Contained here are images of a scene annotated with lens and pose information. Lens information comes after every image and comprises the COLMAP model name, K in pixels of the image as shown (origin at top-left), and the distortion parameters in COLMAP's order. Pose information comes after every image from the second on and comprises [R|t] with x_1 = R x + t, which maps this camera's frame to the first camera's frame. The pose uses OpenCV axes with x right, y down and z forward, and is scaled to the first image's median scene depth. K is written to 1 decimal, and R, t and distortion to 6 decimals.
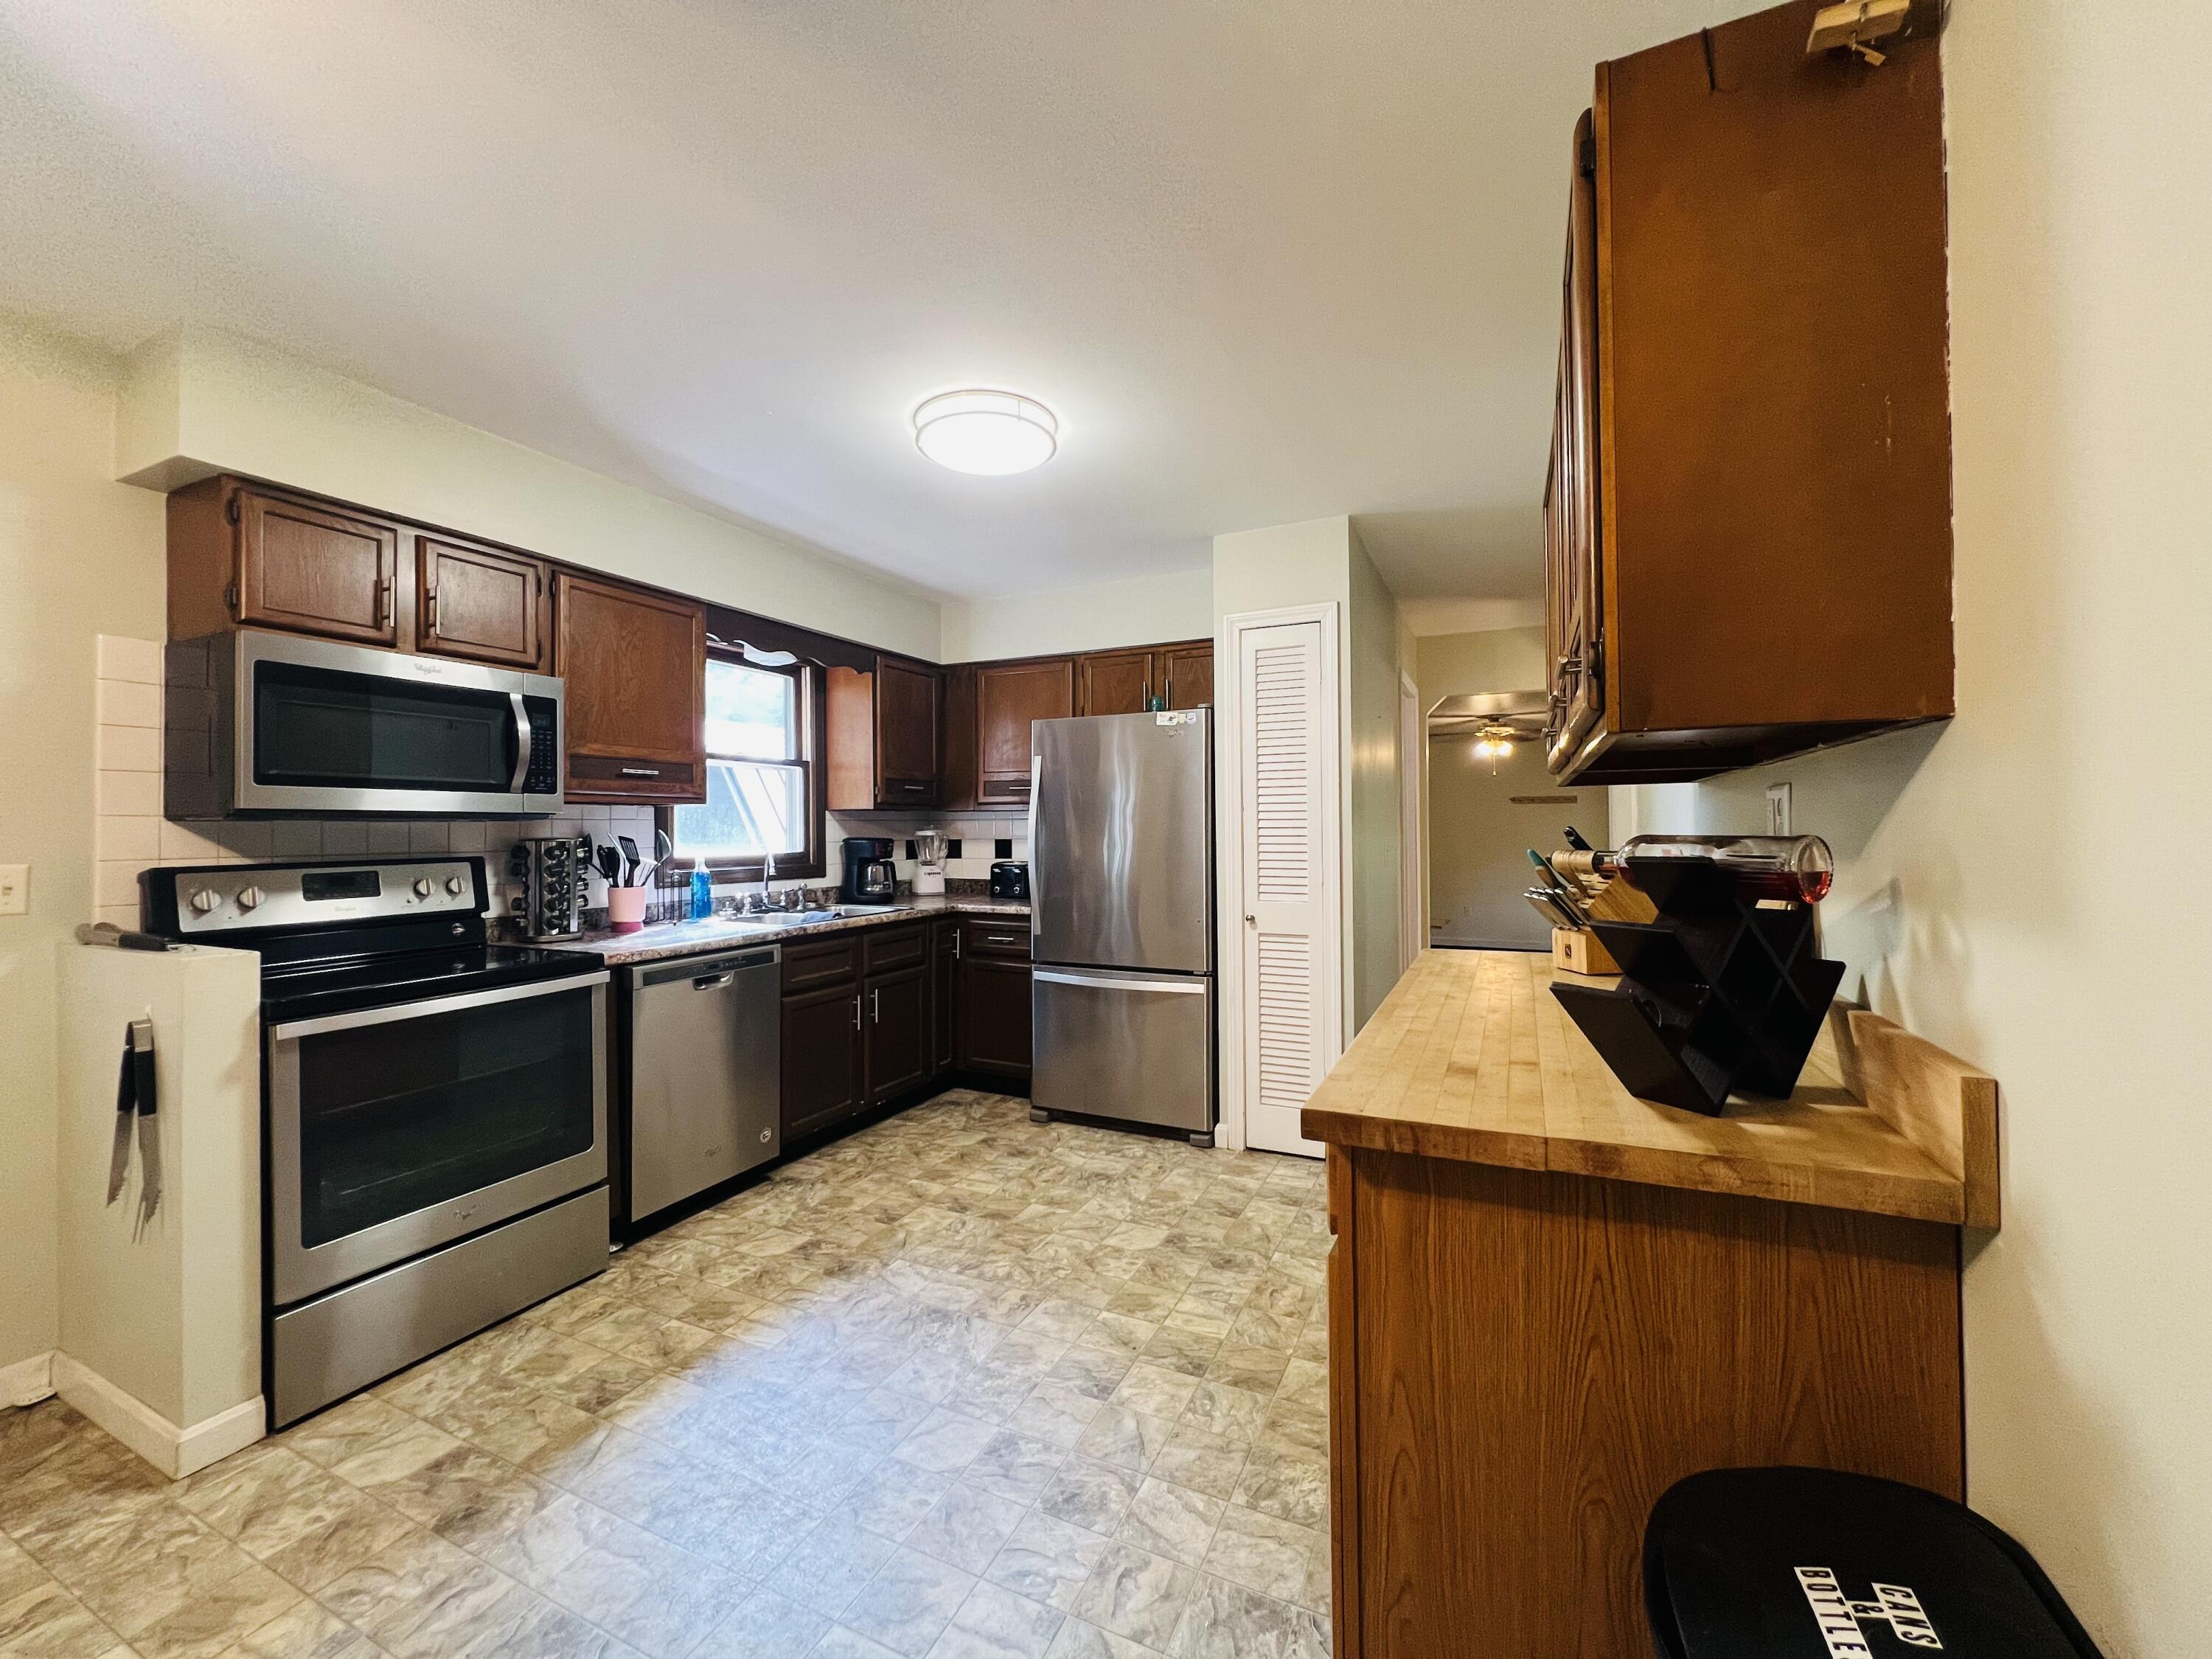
lens RADIAL K [[884.7, 0, 1103.1], [0, 884.7, 822.7], [0, 0, 1]] dist [-0.001682, 0.000163]
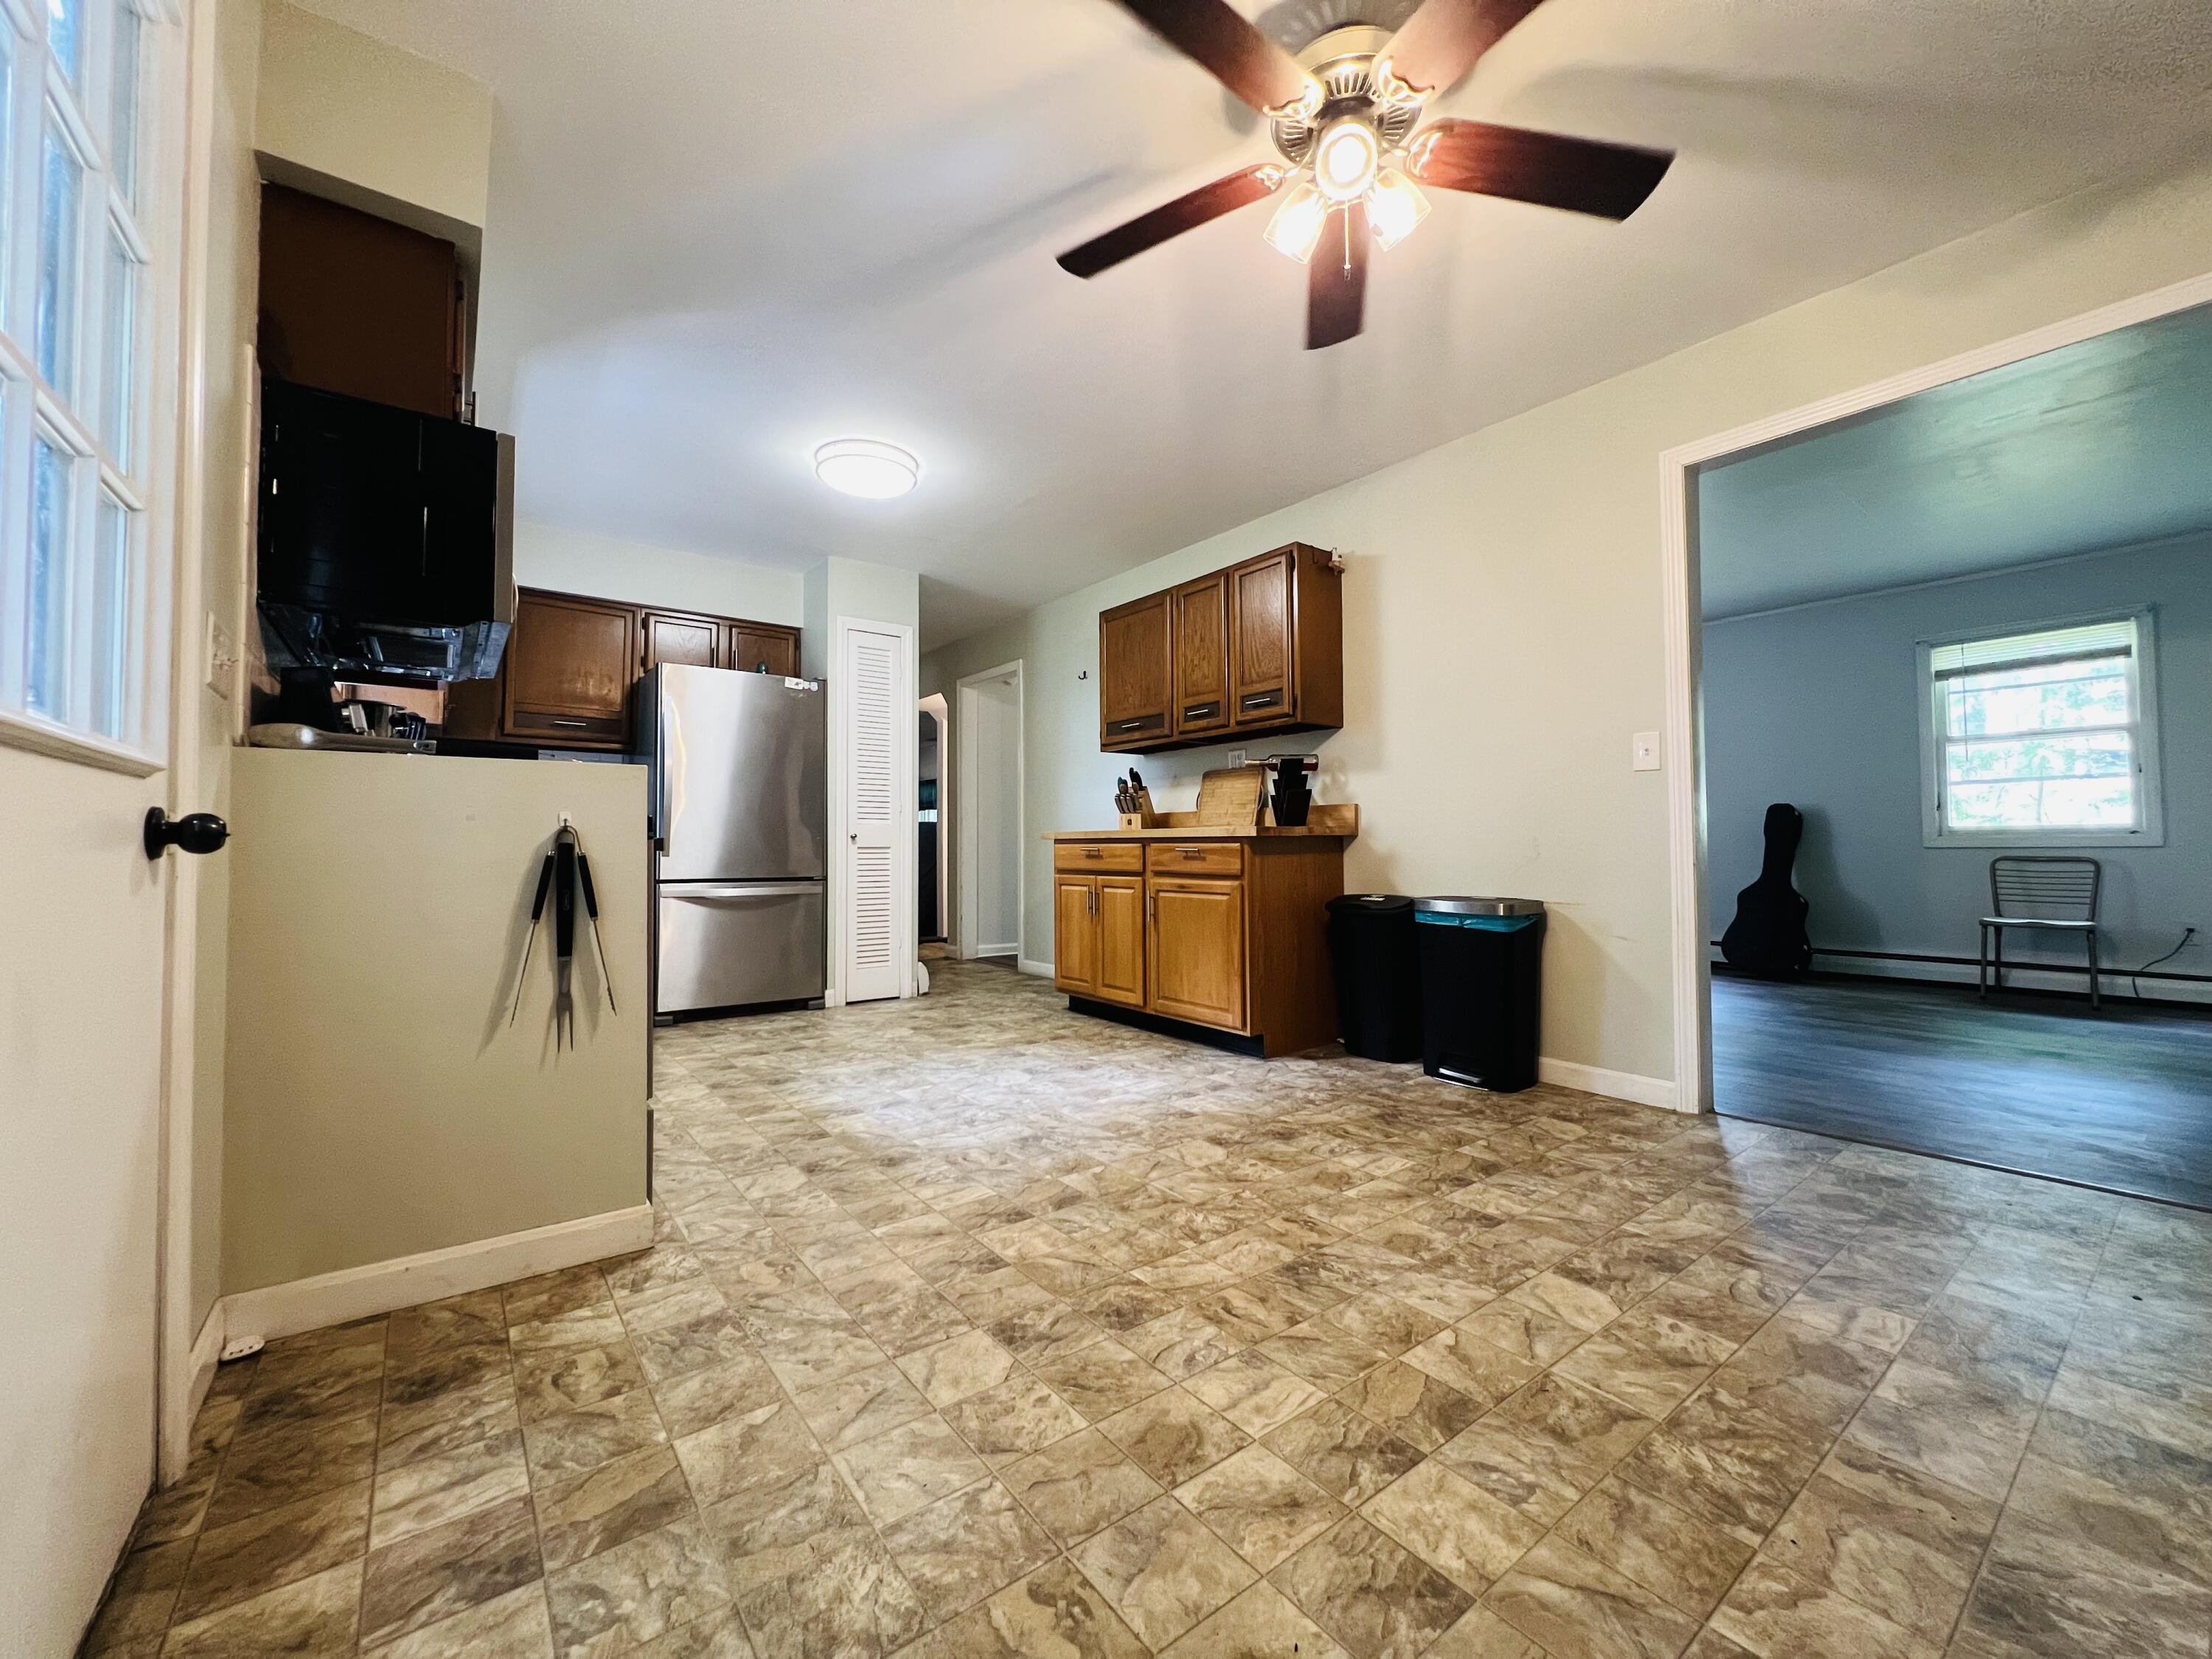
lens RADIAL K [[884.7, 0, 1106.9], [0, 884.7, 827.4], [0, 0, 1]] dist [-0.001682, 0.000163]
pose [[0.456953, 0.029421, 0.889004, -1.282289], [-0.006876, 0.999540, -0.029546, 0.190341], [-0.889464, 0.007388, 0.456945, 0.009231]]
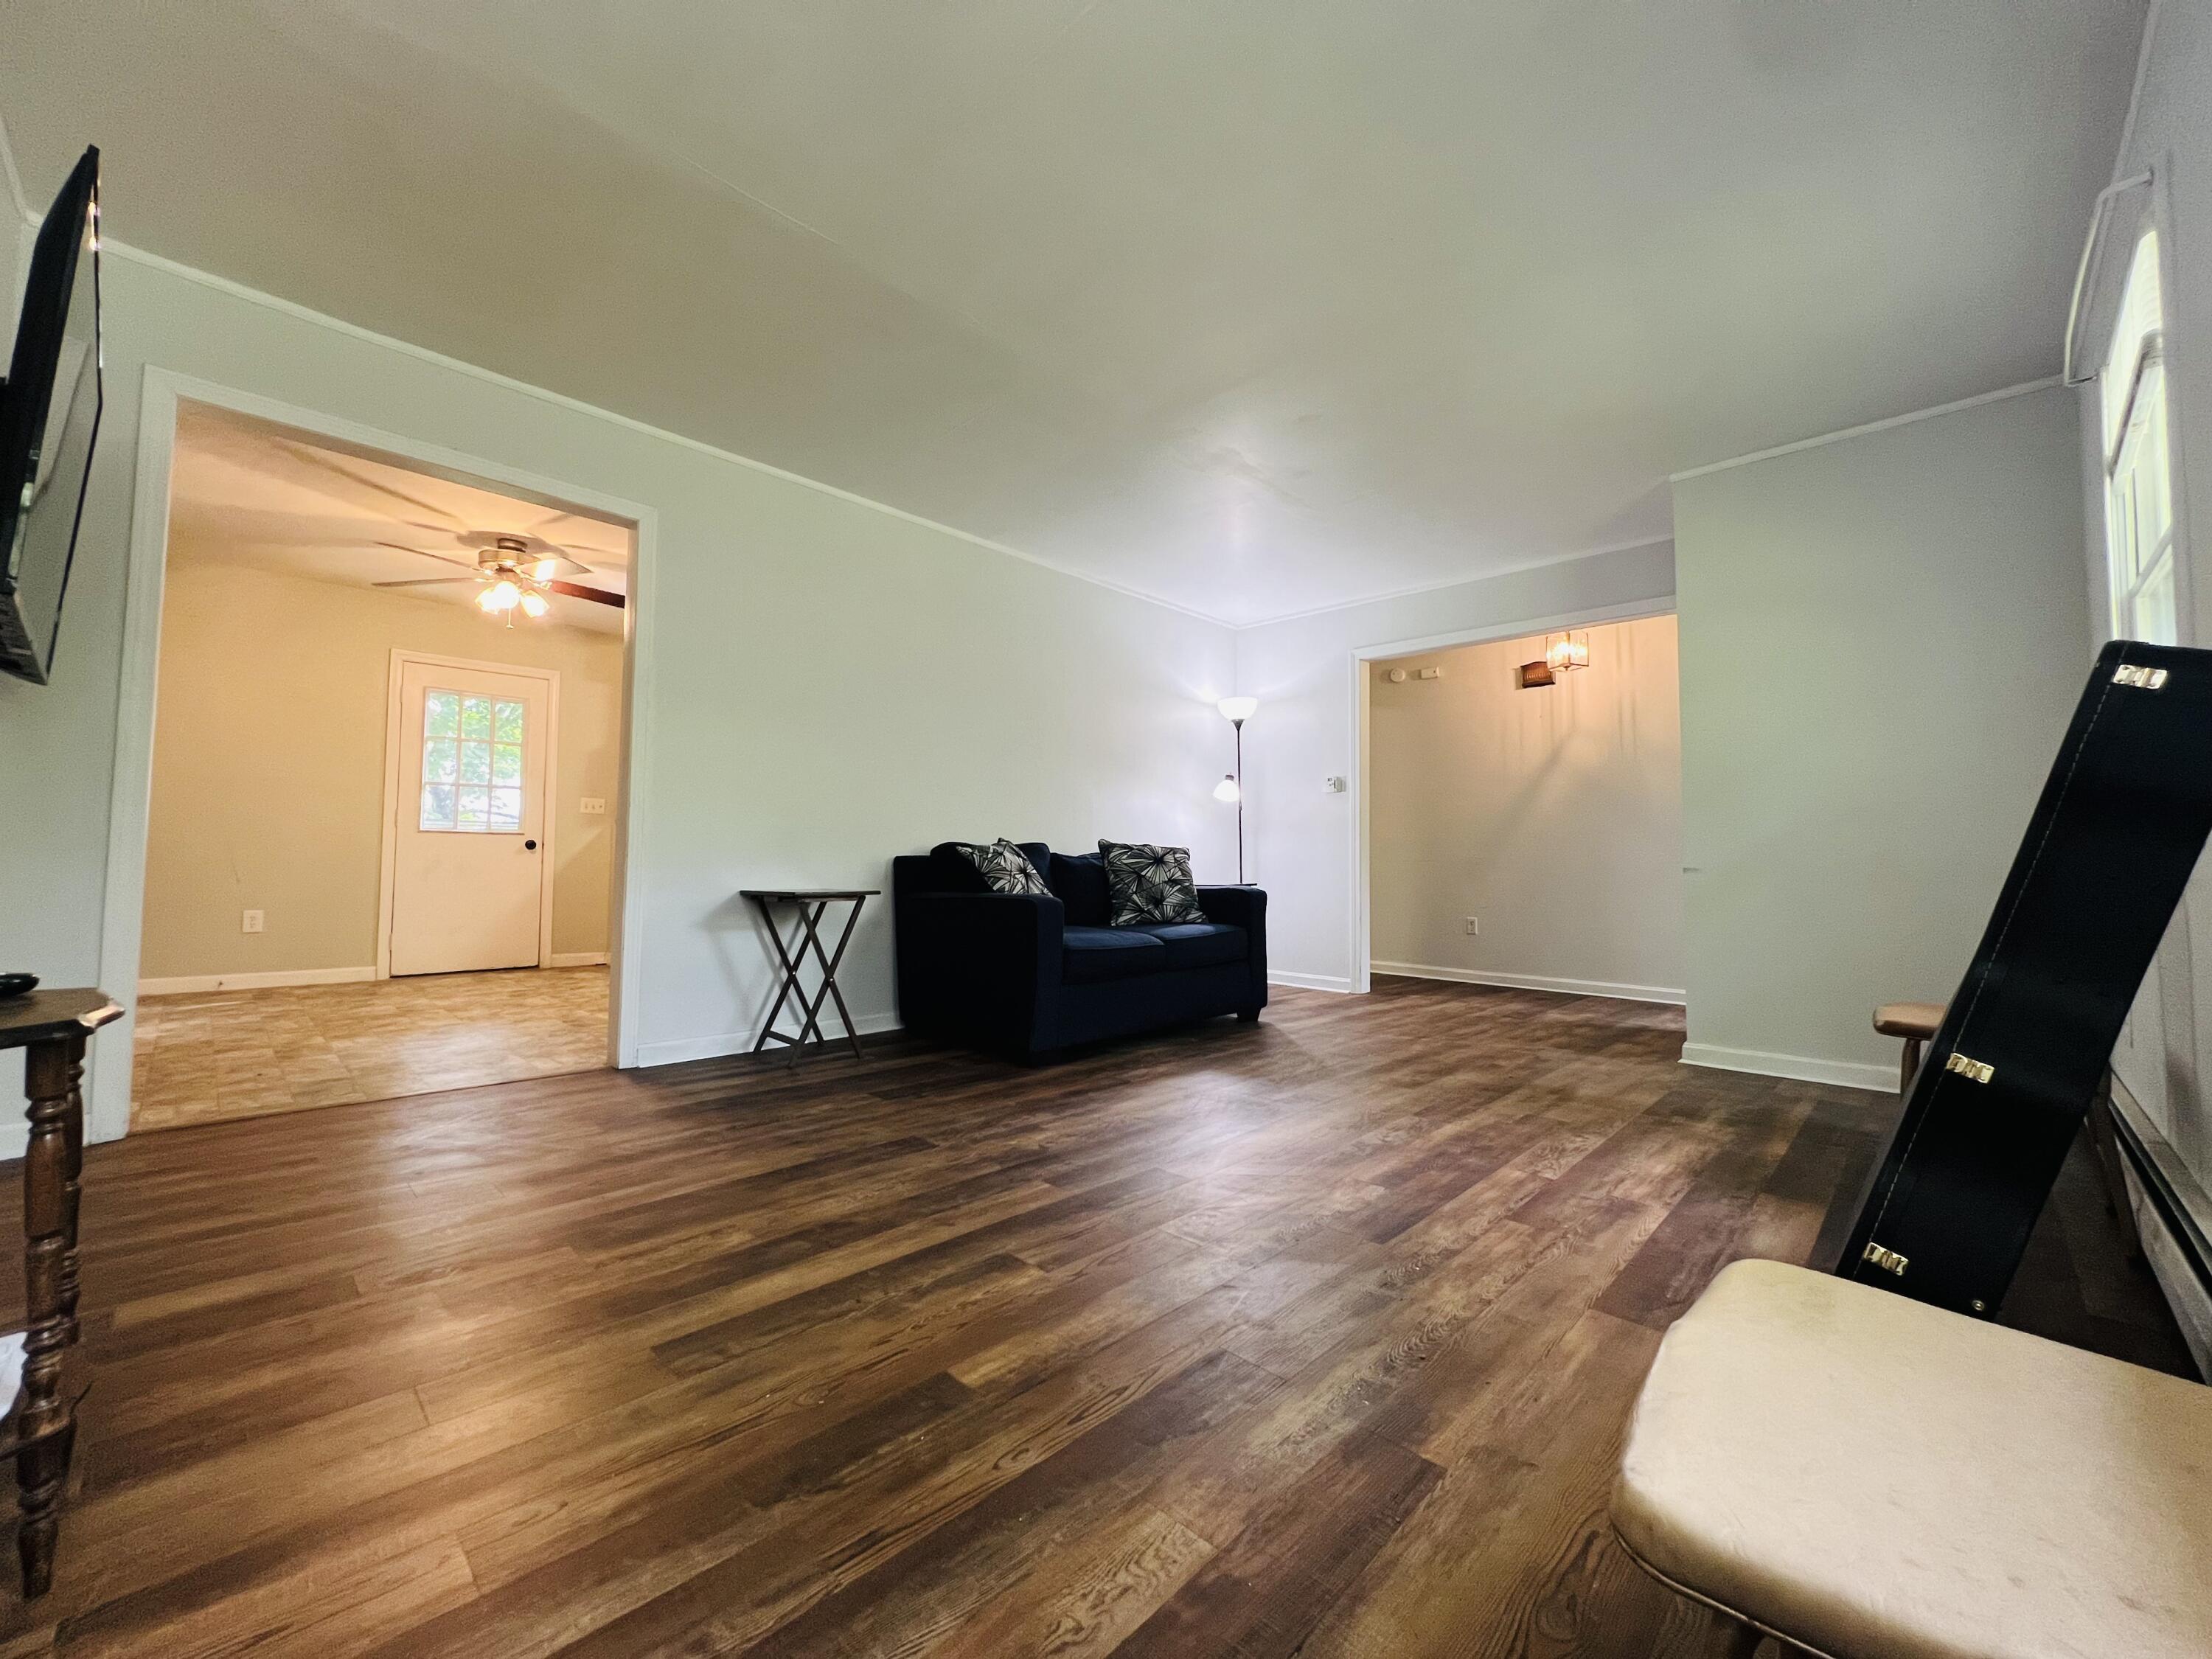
lens RADIAL K [[884.7, 0, 1103.2], [0, 884.7, 820.5], [0, 0, 1]] dist [-0.001682, 0.000163]
pose [[0.946694, 0.004891, -0.322097, 1.302513], [-0.019127, 0.998974, -0.041048, 0.185539], [0.321566, 0.045021, 0.945816, -1.238393]]
